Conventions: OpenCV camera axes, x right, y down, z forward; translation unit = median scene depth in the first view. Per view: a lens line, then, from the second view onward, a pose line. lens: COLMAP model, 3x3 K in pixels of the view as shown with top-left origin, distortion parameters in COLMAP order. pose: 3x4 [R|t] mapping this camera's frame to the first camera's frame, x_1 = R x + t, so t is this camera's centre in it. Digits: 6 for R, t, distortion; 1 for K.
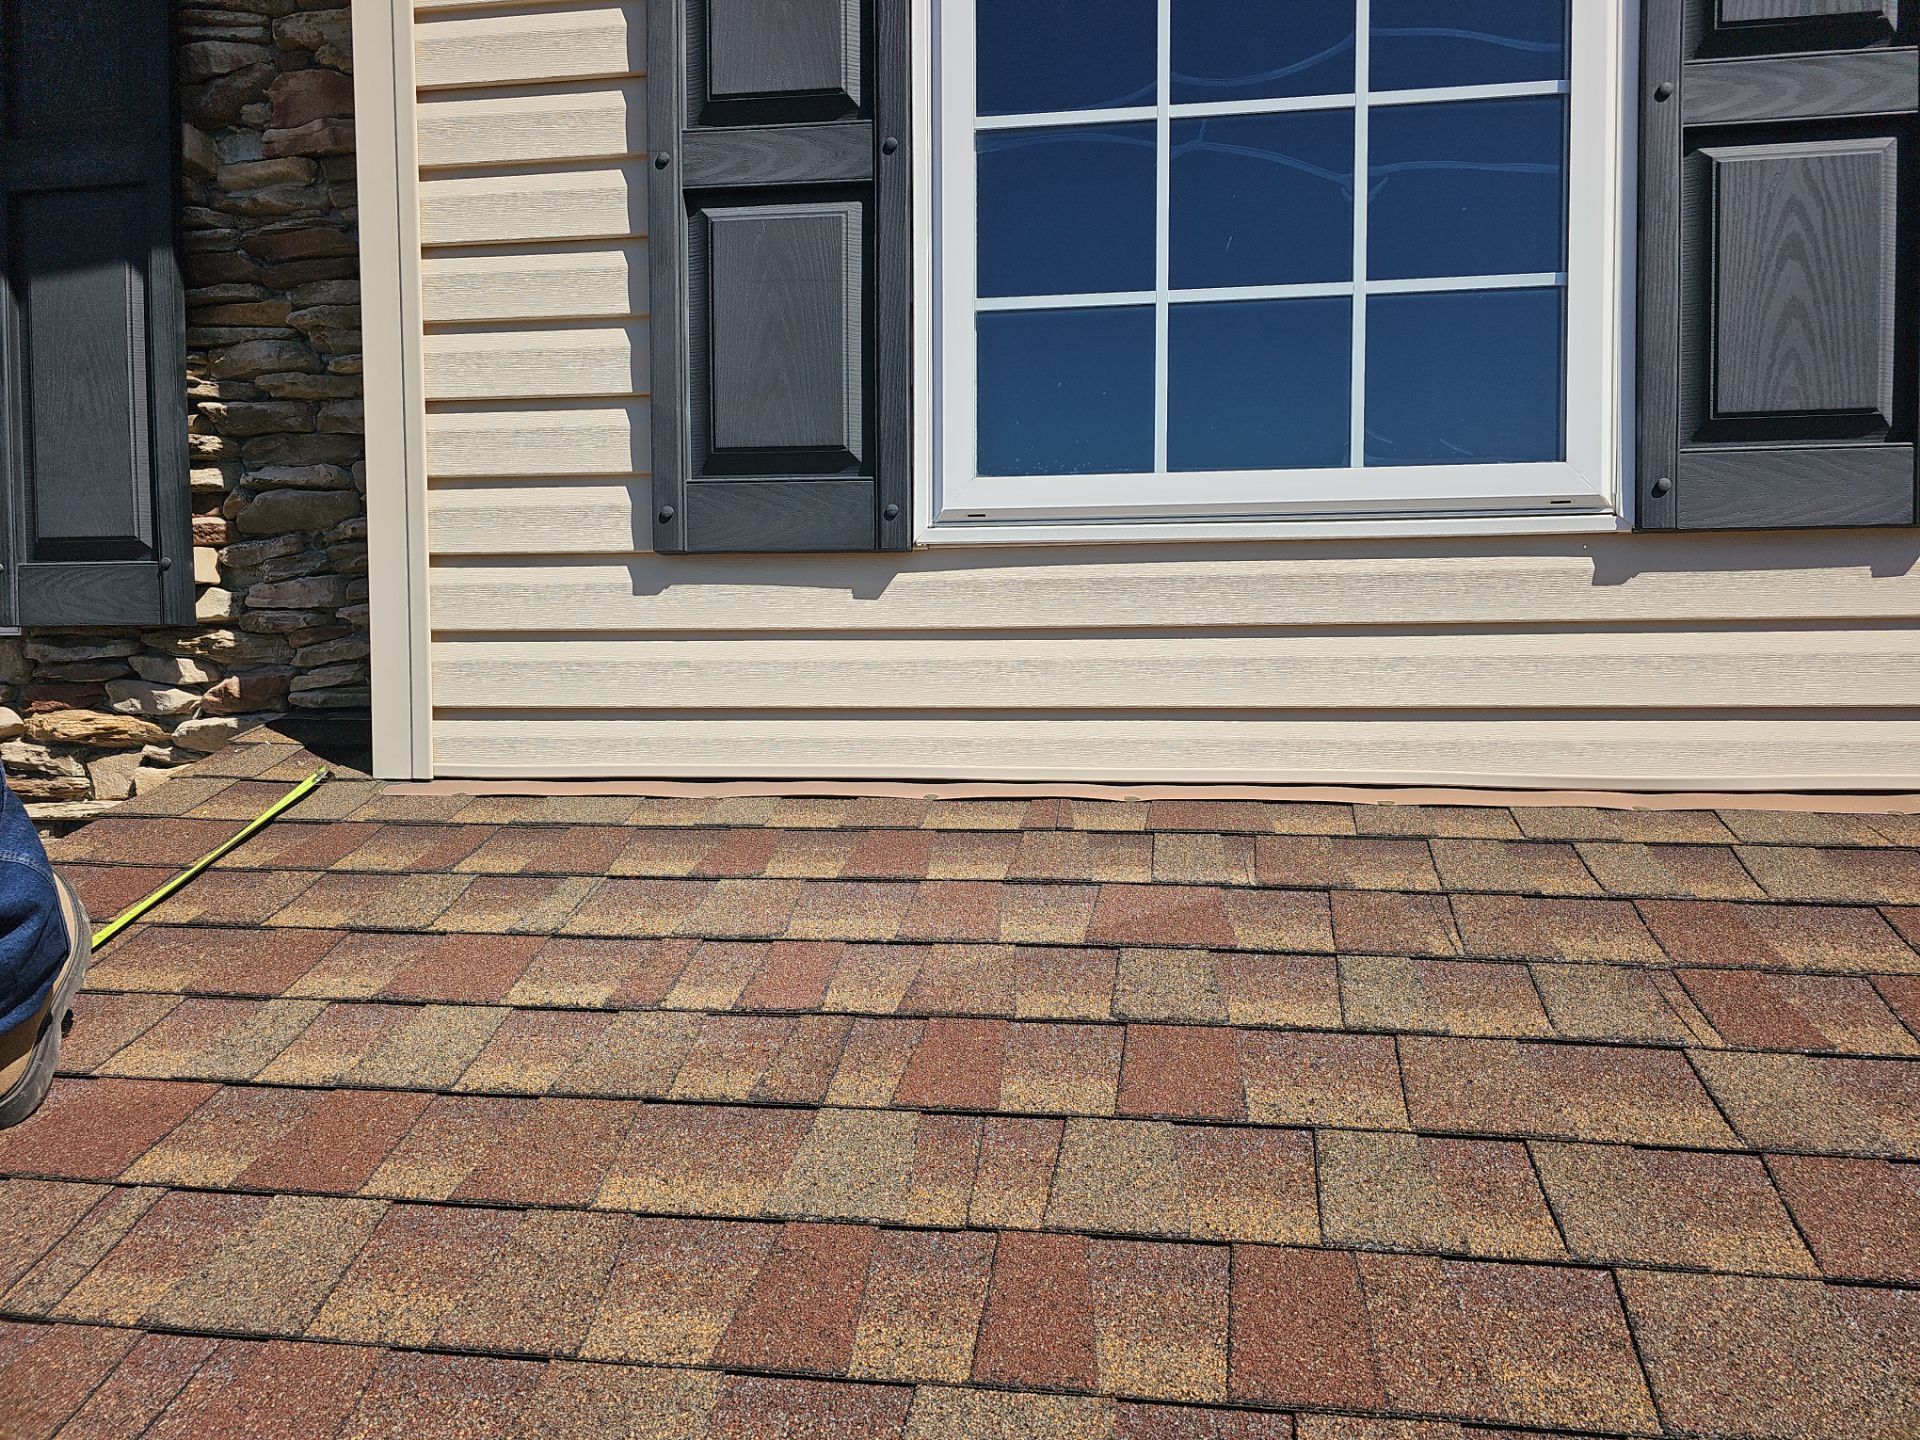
lens RADIAL K [[1305.3, 0, 958.0], [0, 1305.3, 706.4], [0, 0, 1]] dist [0.060783, -0.052329]
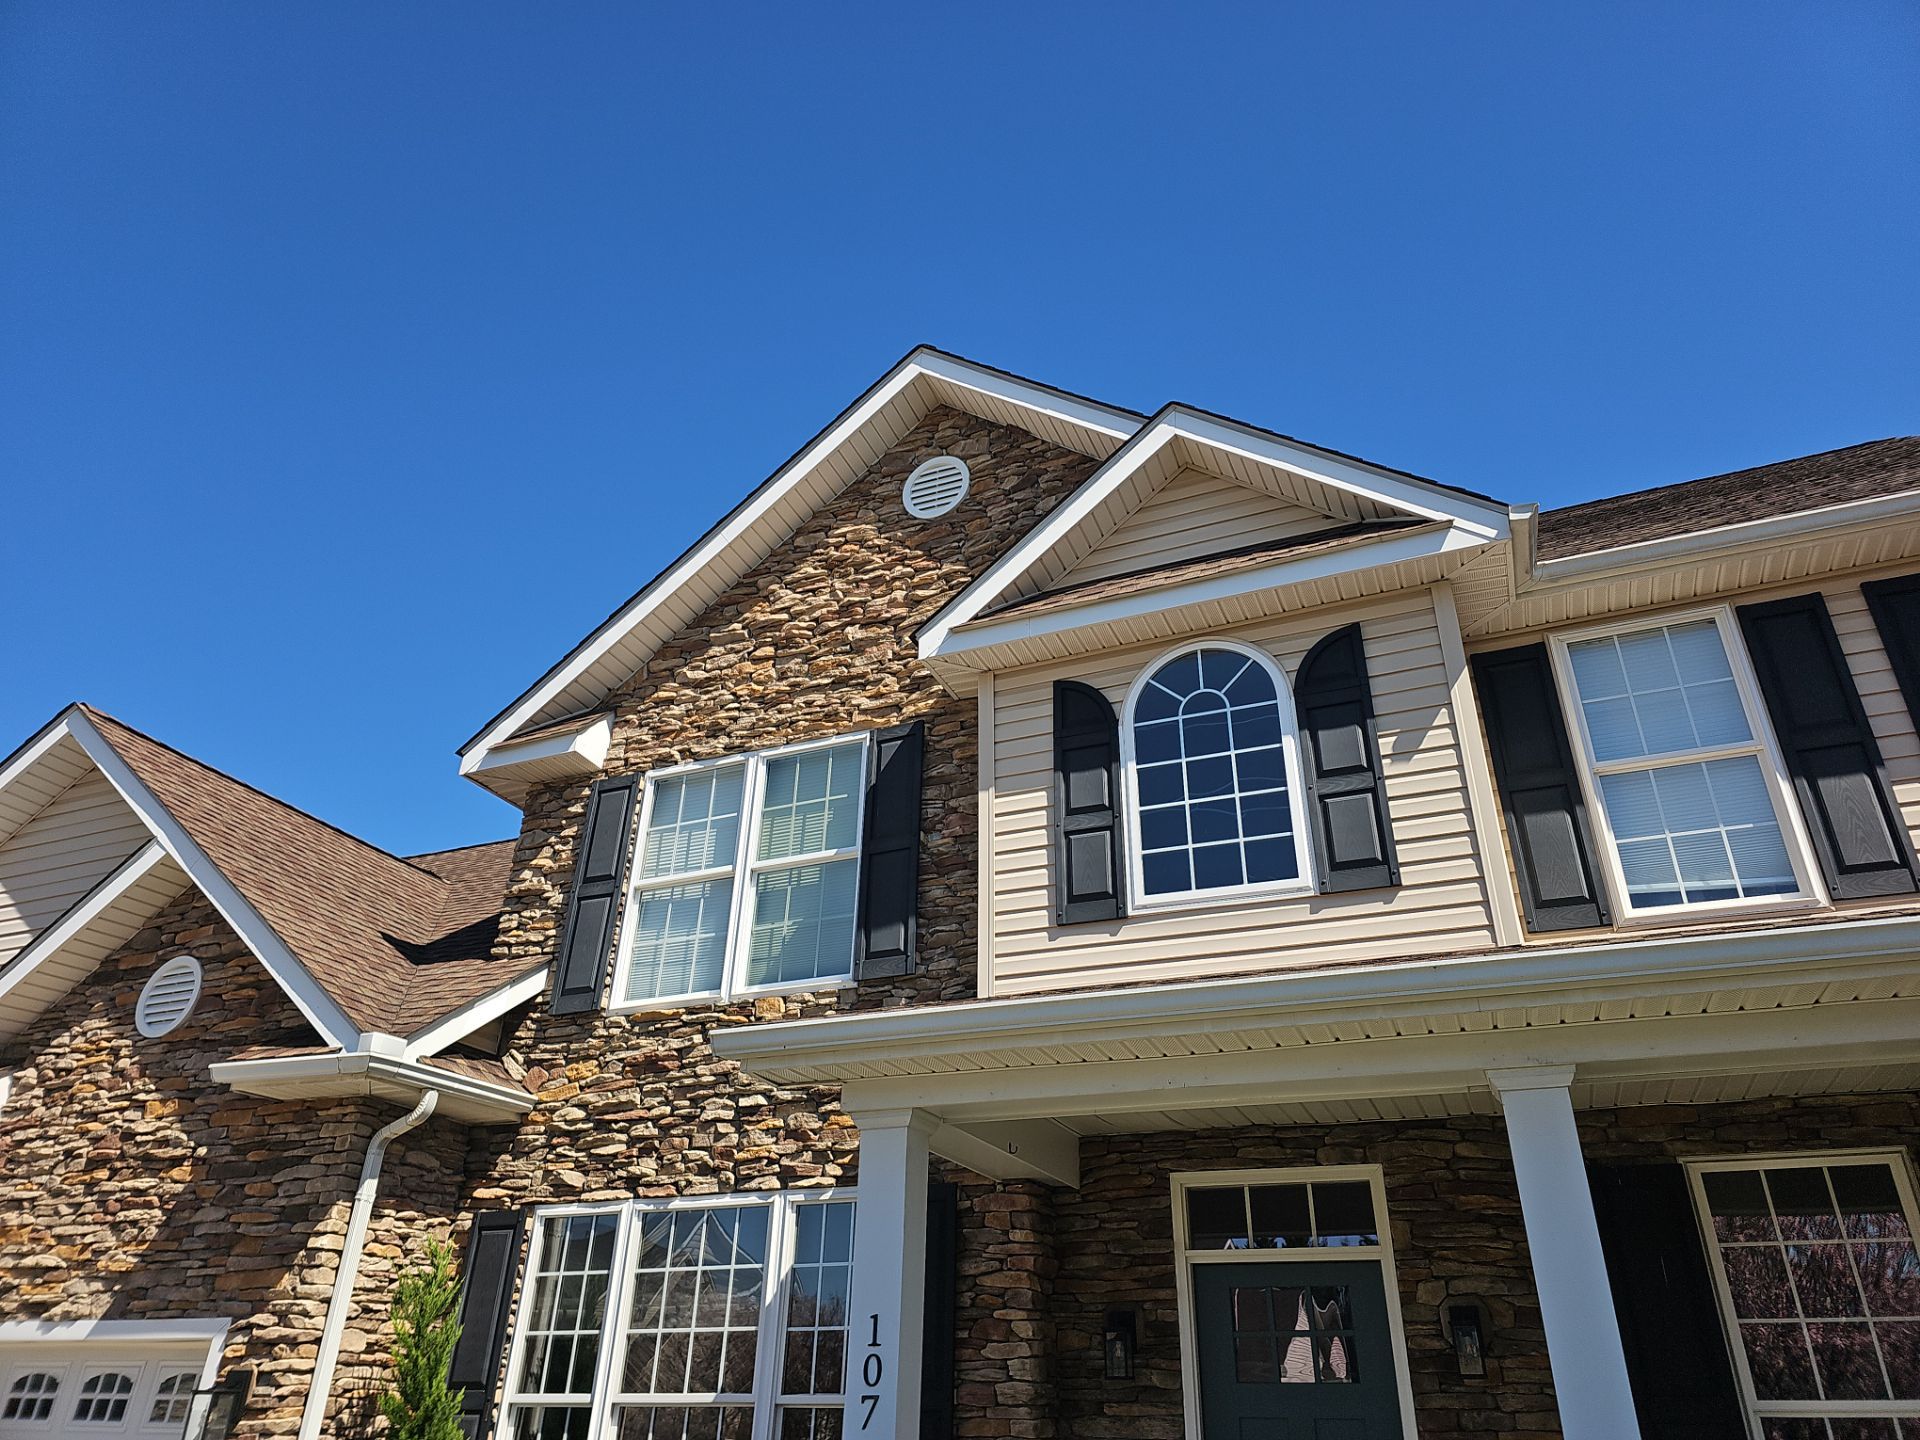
lens RADIAL K [[1305.3, 0, 941.8], [0, 1305.3, 673.3], [0, 0, 1]] dist [0.060783, -0.052329]
pose [[0.964093, -0.114132, -0.239787, 0.443882], [-0.024676, 0.860531, -0.508801, 1.236517], [0.264414, 0.496448, 0.826816, -2.640792]]
